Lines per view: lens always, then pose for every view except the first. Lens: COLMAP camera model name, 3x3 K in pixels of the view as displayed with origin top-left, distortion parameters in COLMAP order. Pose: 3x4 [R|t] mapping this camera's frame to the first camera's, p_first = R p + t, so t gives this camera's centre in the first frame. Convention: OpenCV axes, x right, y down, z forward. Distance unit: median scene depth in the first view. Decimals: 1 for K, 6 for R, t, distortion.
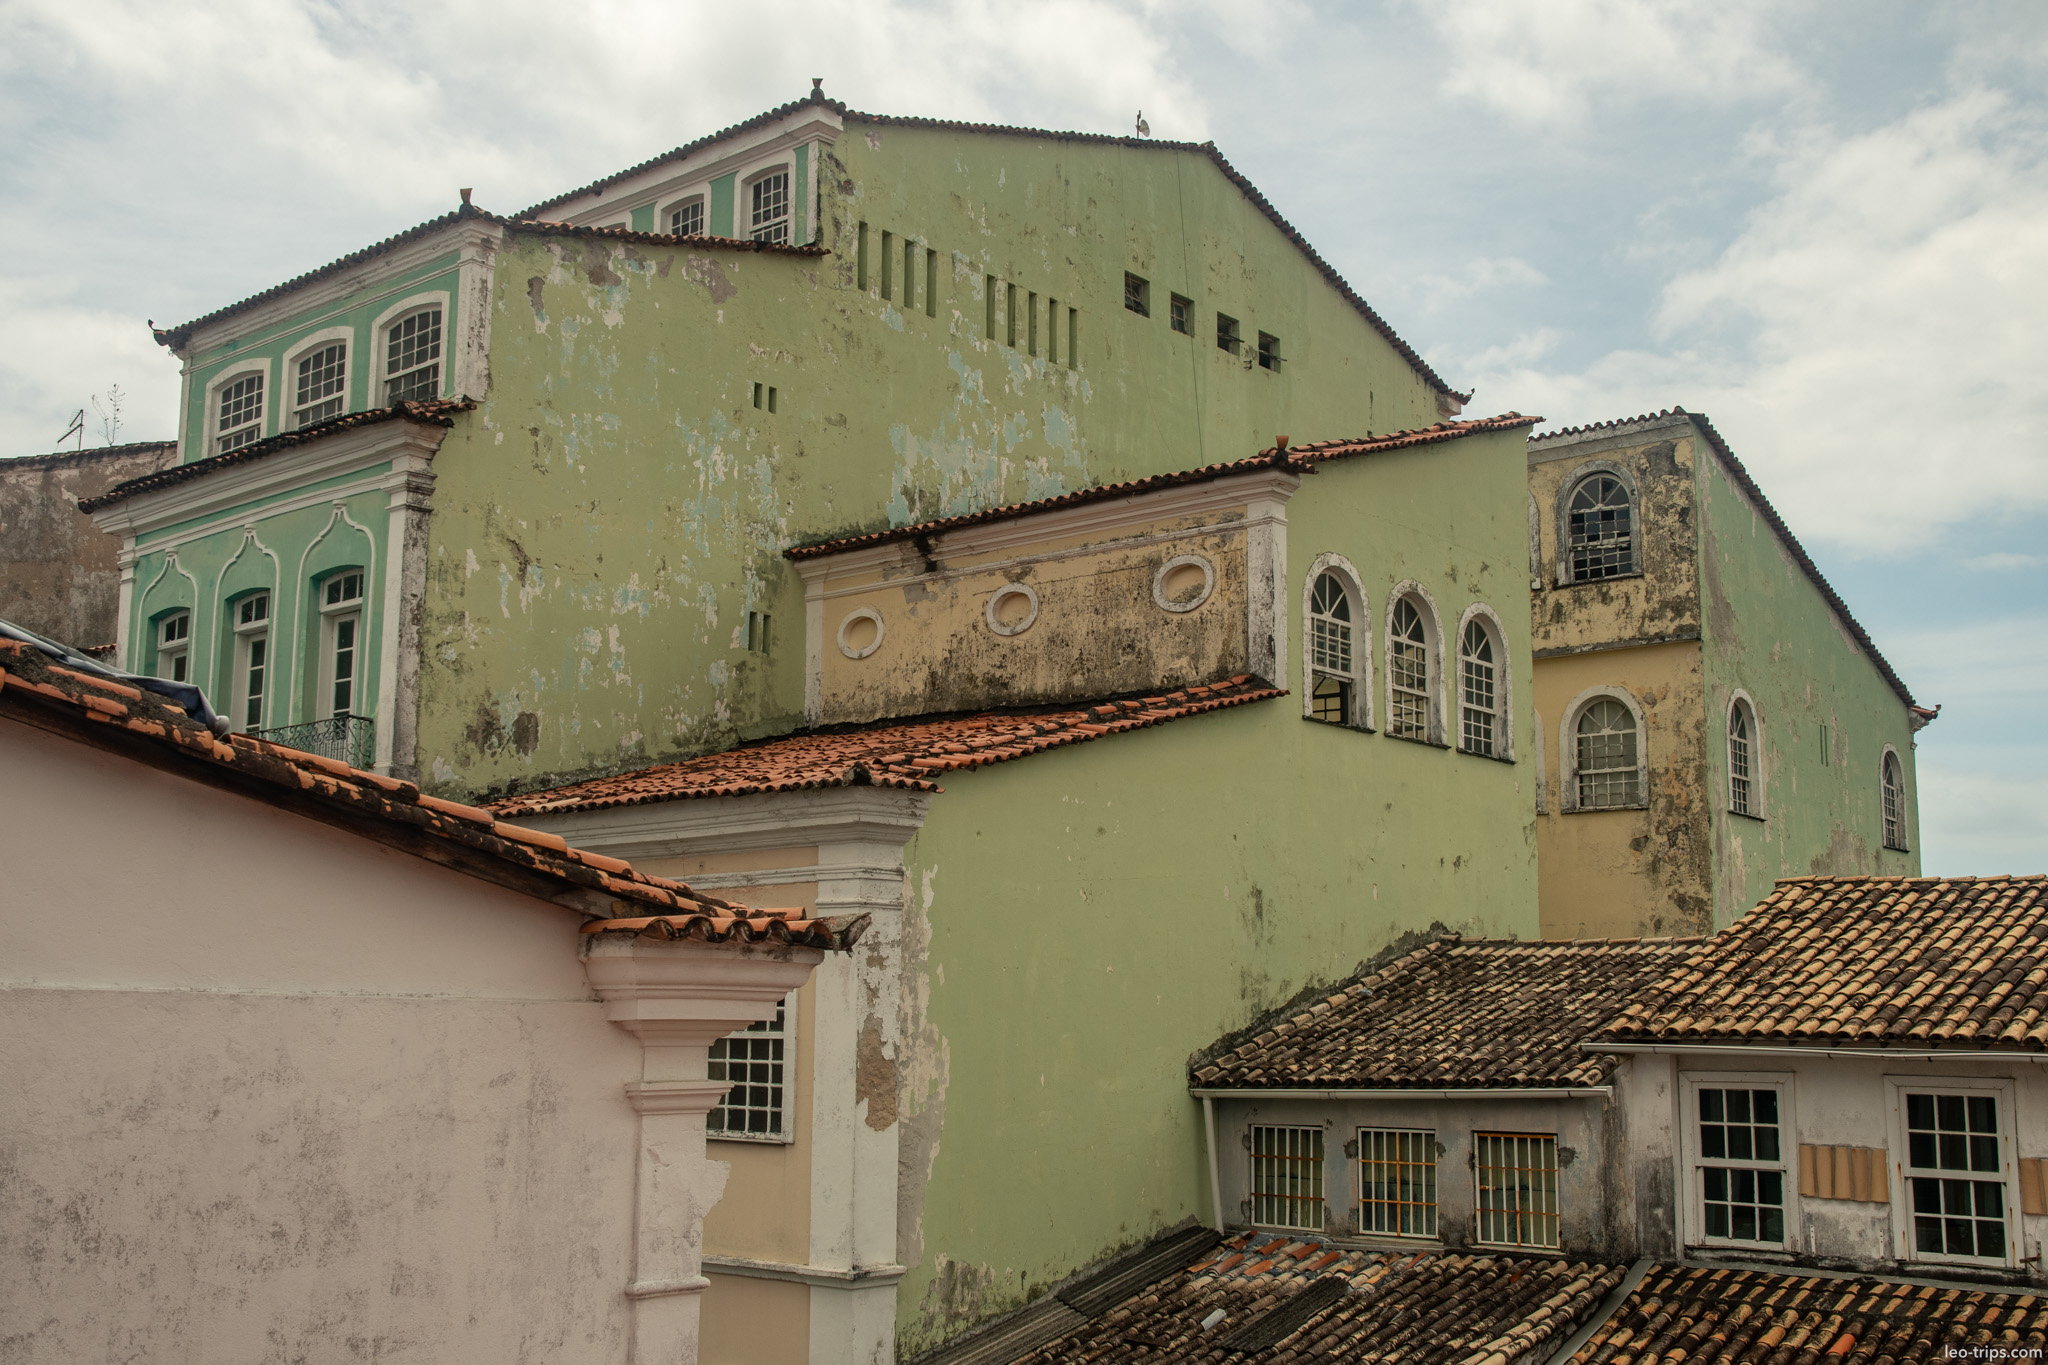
lens RADIAL K [[1994.9, 0, 1024.9], [0, 1994.9, 687.5], [0, 0, 1]] dist [-0.063742, 0.000000]
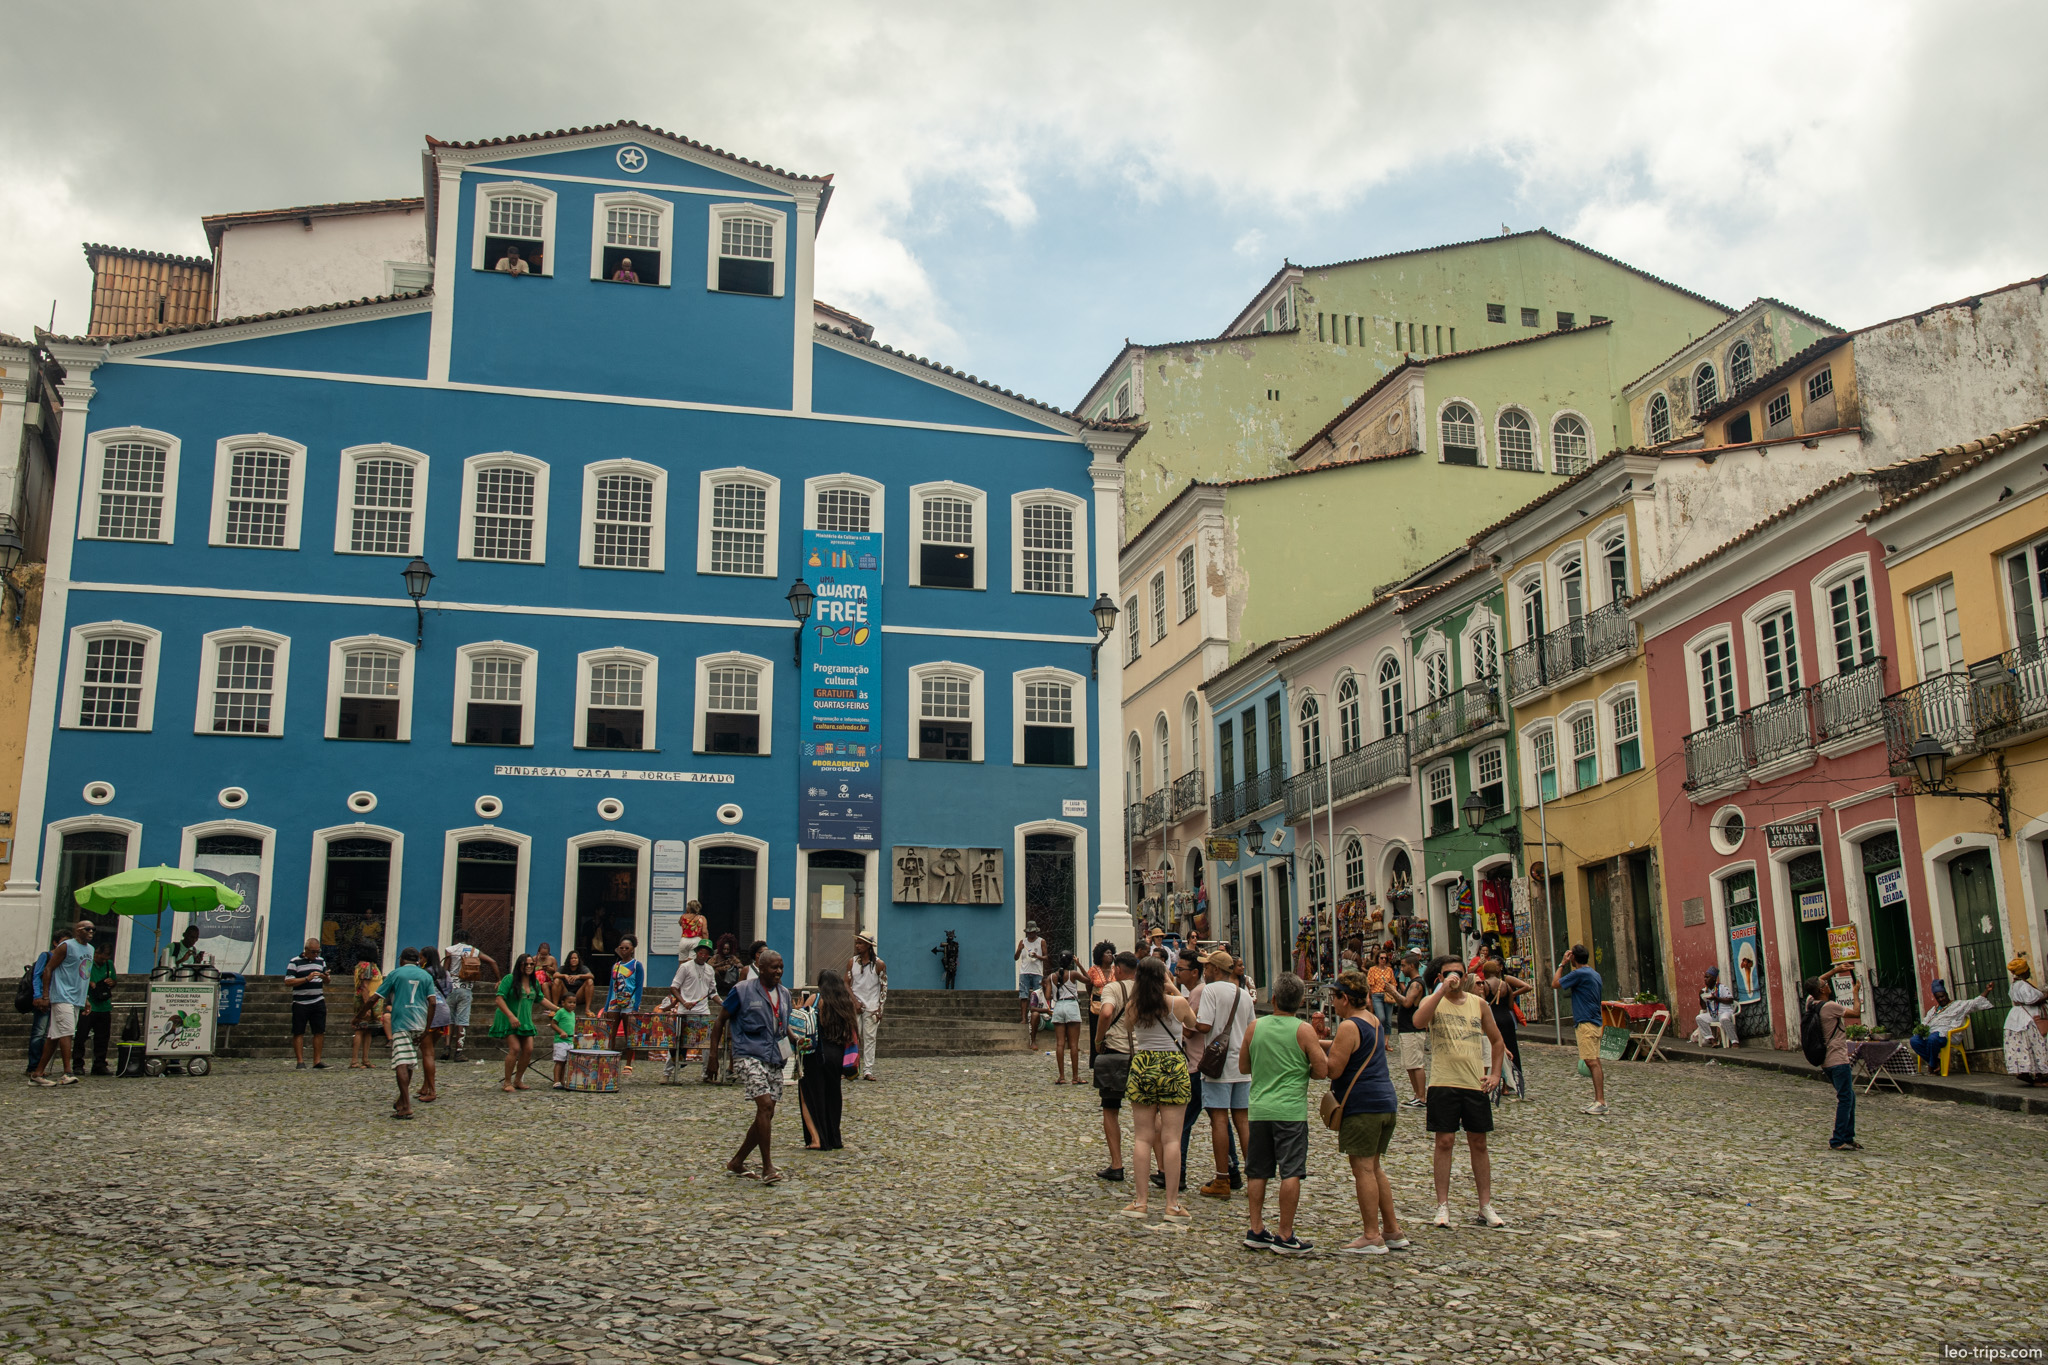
lens RADIAL K [[1994.9, 0, 1023.6], [0, 1994.9, 681.5], [0, 0, 1]] dist [-0.063742, 0.000000]
pose [[0.818193, -0.155328, -0.553563, 0.924575], [0.098470, 0.986447, -0.131252, 0.492941], [0.566448, 0.052880, 0.822399, -1.142445]]
